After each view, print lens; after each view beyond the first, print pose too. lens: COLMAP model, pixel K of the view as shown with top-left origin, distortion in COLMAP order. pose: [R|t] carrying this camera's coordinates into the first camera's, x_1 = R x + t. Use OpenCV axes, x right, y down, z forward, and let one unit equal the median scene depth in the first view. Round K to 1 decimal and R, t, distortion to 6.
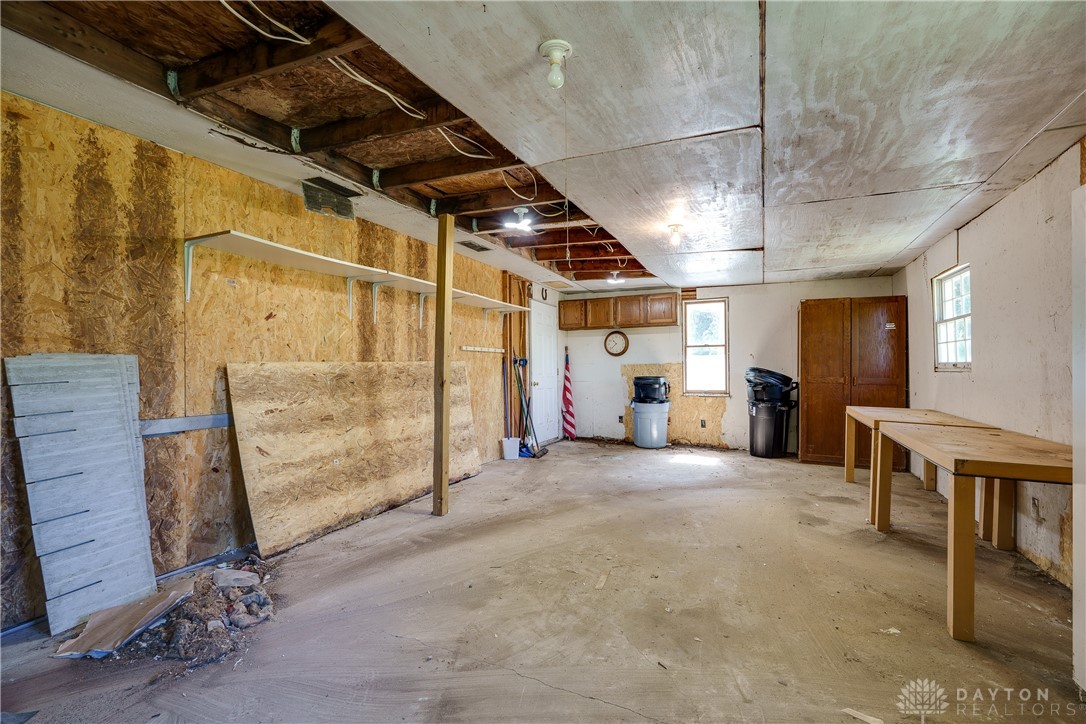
lens RADIAL K [[477.9, 0, 547.1], [0, 477.9, 366.5], [0, 0, 1]] dist [-0.001682, 0.000188]
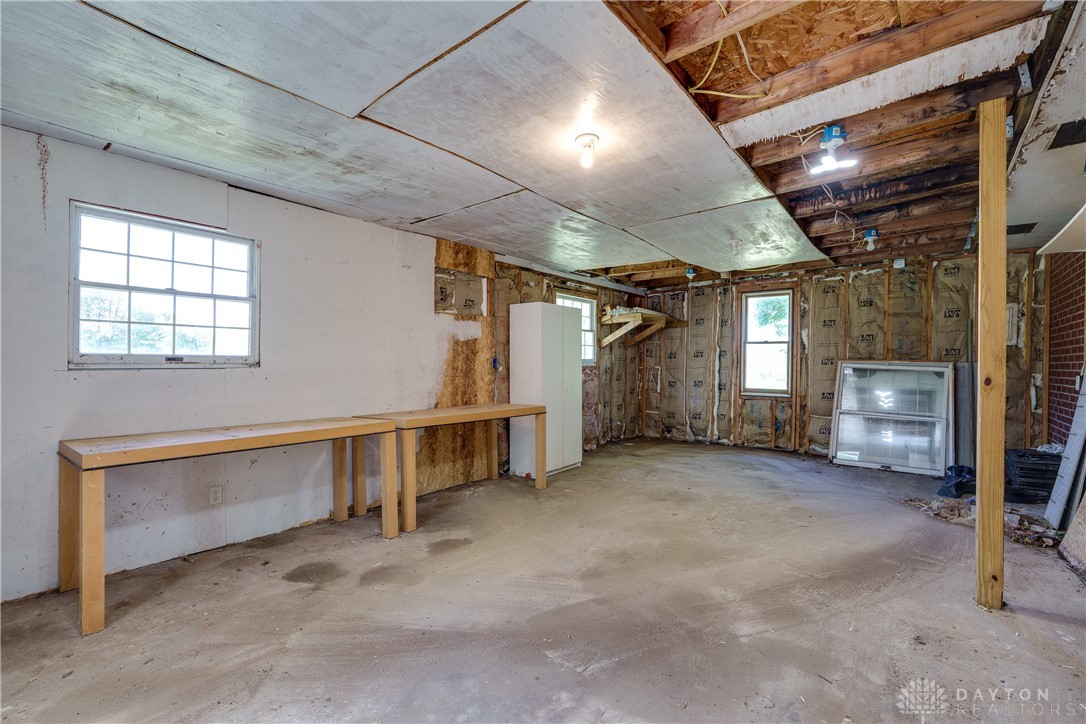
lens RADIAL K [[477.9, 0, 547.1], [0, 477.9, 366.5], [0, 0, 1]] dist [-0.001682, 0.000188]
pose [[-0.971781, -0.003556, 0.235860, 0.214263], [-0.003325, 0.999994, 0.001377, 0.006288], [-0.235863, 0.000554, -0.971786, 2.026504]]
